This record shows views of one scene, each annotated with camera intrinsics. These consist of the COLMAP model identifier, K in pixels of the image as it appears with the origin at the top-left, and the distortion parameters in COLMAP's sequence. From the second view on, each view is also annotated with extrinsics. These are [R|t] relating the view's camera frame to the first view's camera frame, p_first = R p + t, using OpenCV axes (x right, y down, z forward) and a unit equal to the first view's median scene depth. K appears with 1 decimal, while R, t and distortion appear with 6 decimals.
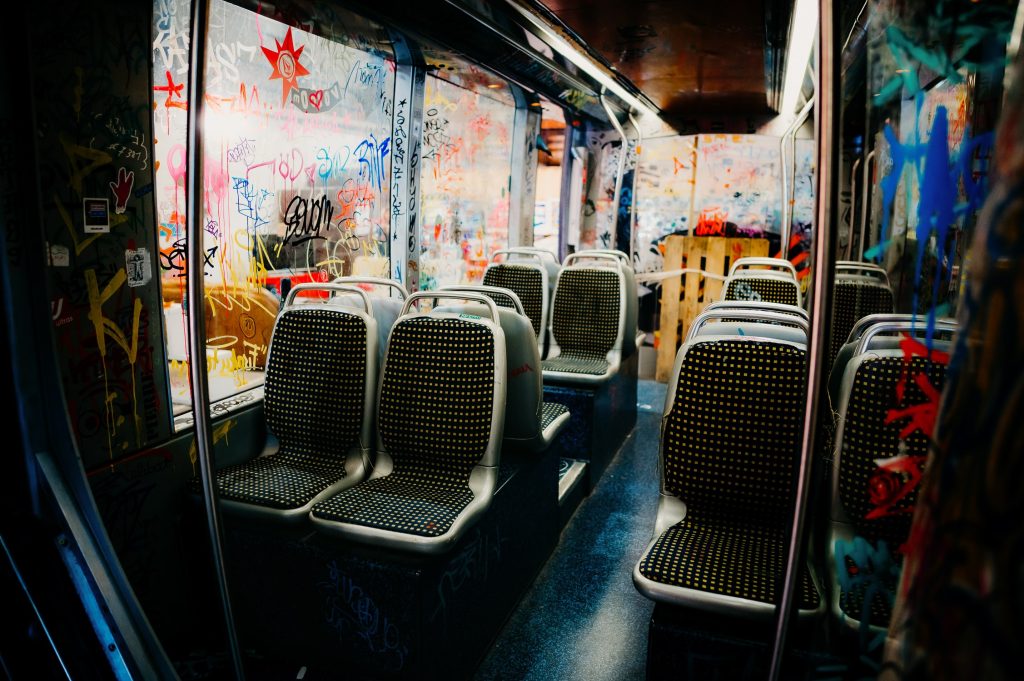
lens RADIAL K [[750.0, 0, 512.0], [0, 750.0, 340.5], [0, 0, 1]] dist [-0.086097, 0.057886]
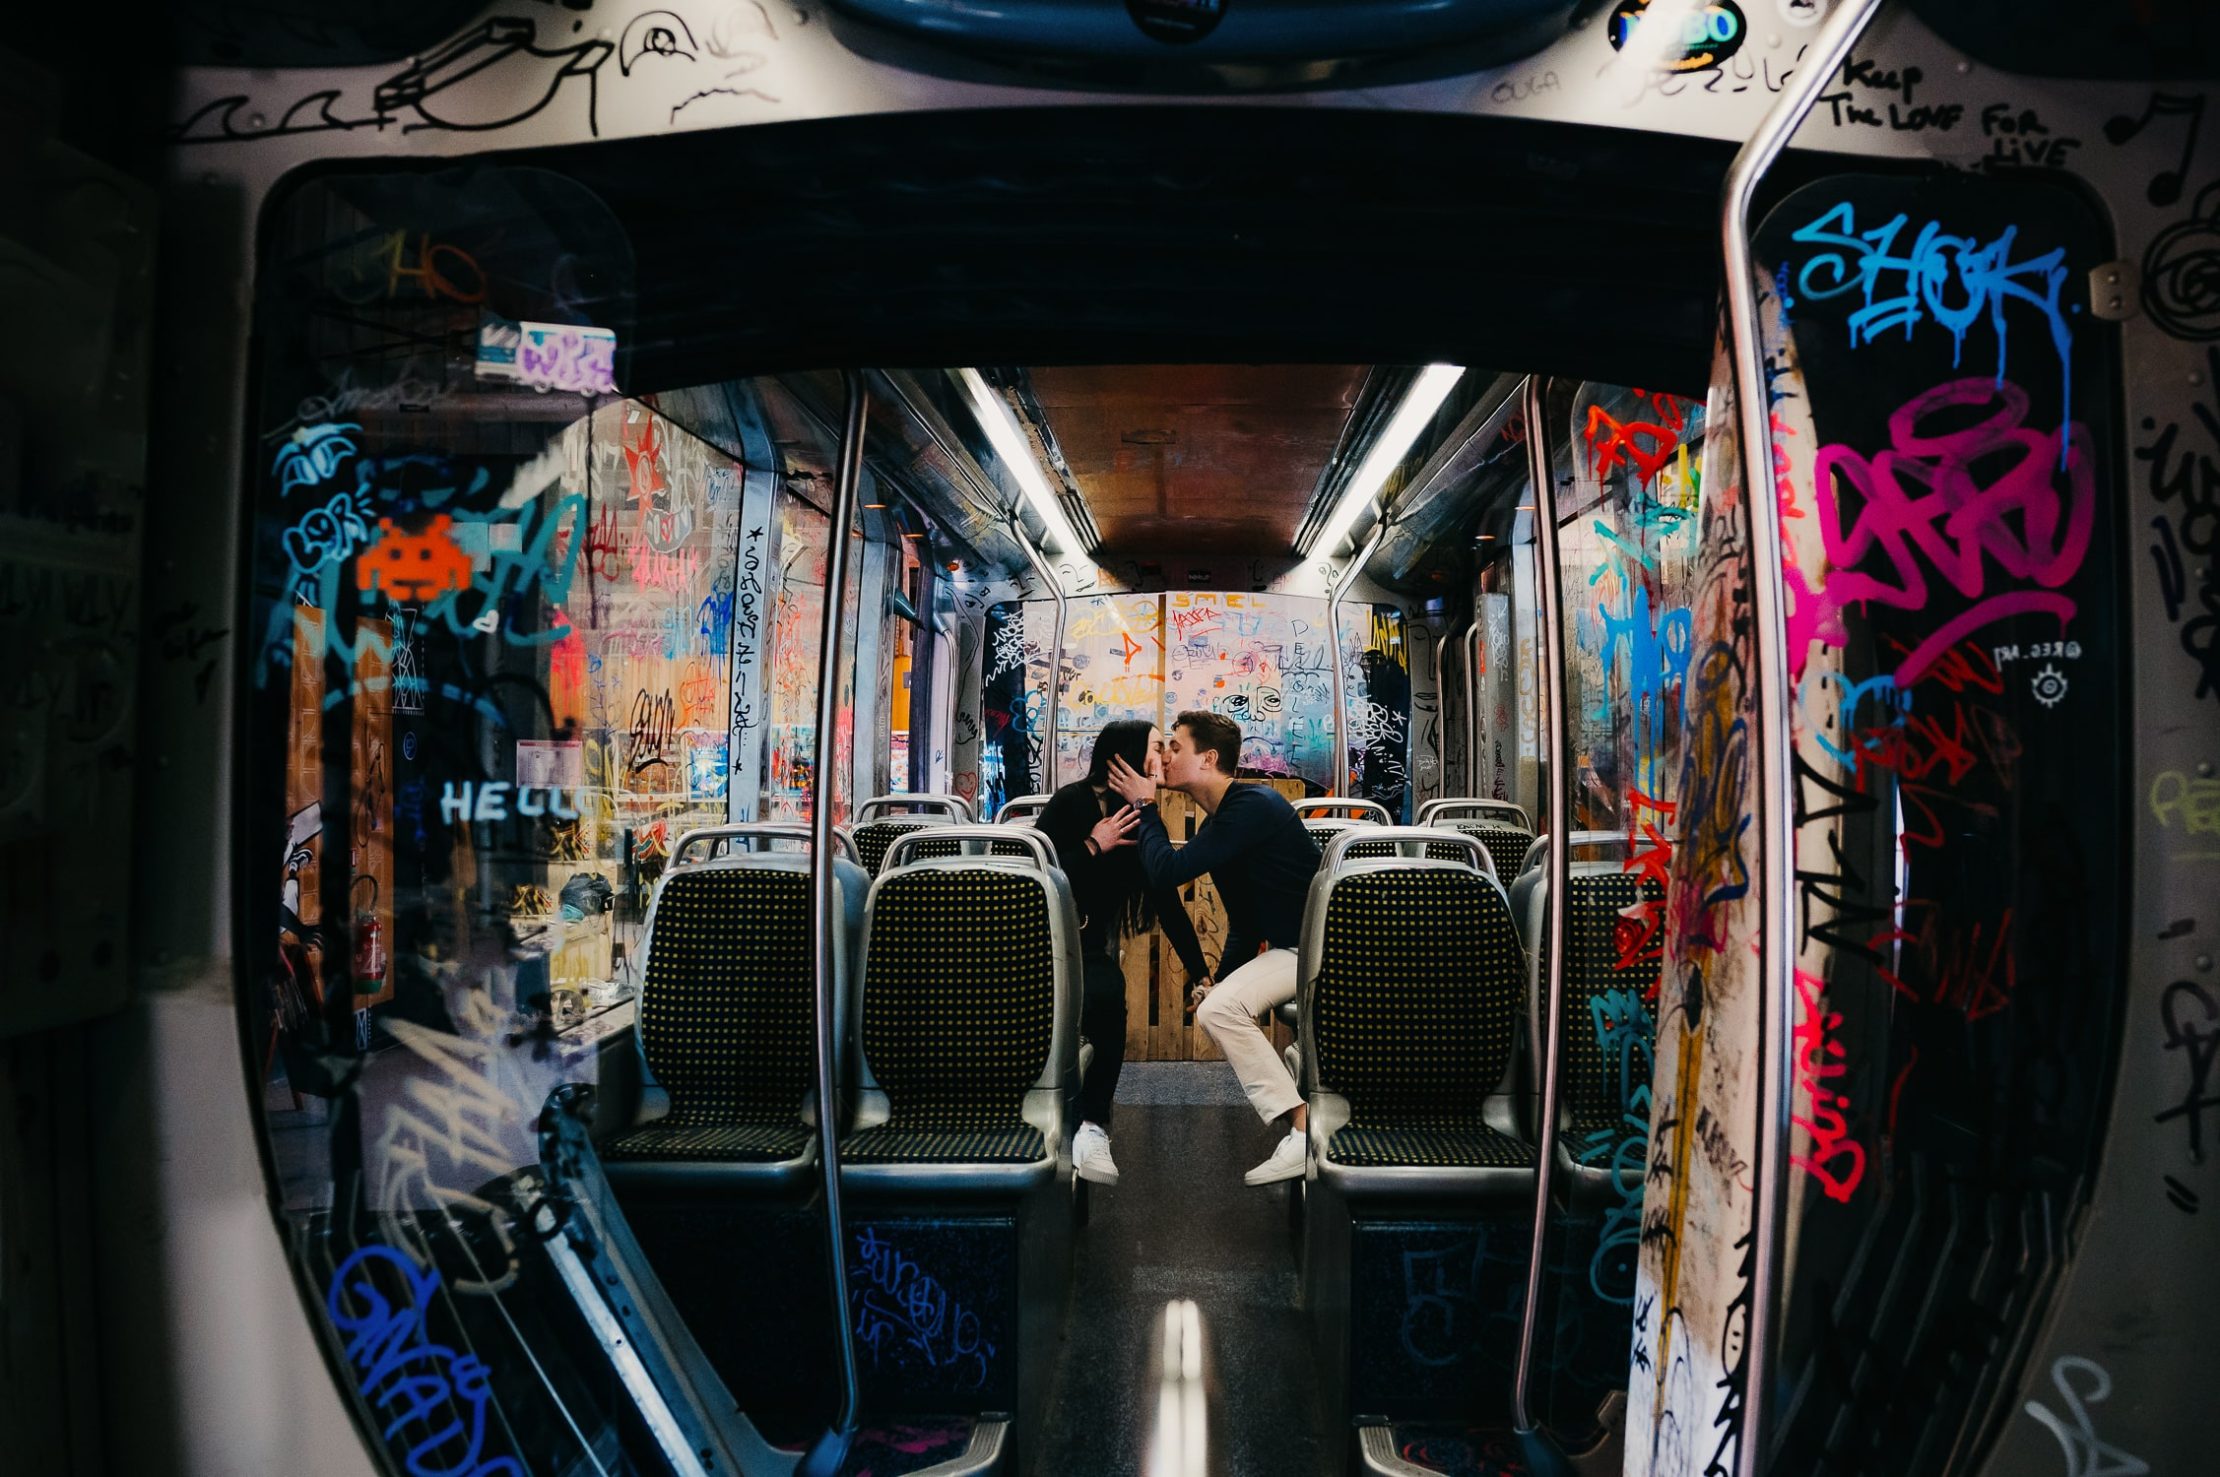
lens RADIAL K [[2599.8, 0, 1110.0], [0, 2599.8, 738.5], [0, 0, 1]] dist [-0.163065, -0.003785]
pose [[0.924583, -0.002942, 0.380969, -0.843354], [0.079340, 0.979533, -0.184987, 0.290734], [-0.372627, 0.201261, 0.905893, -1.131722]]
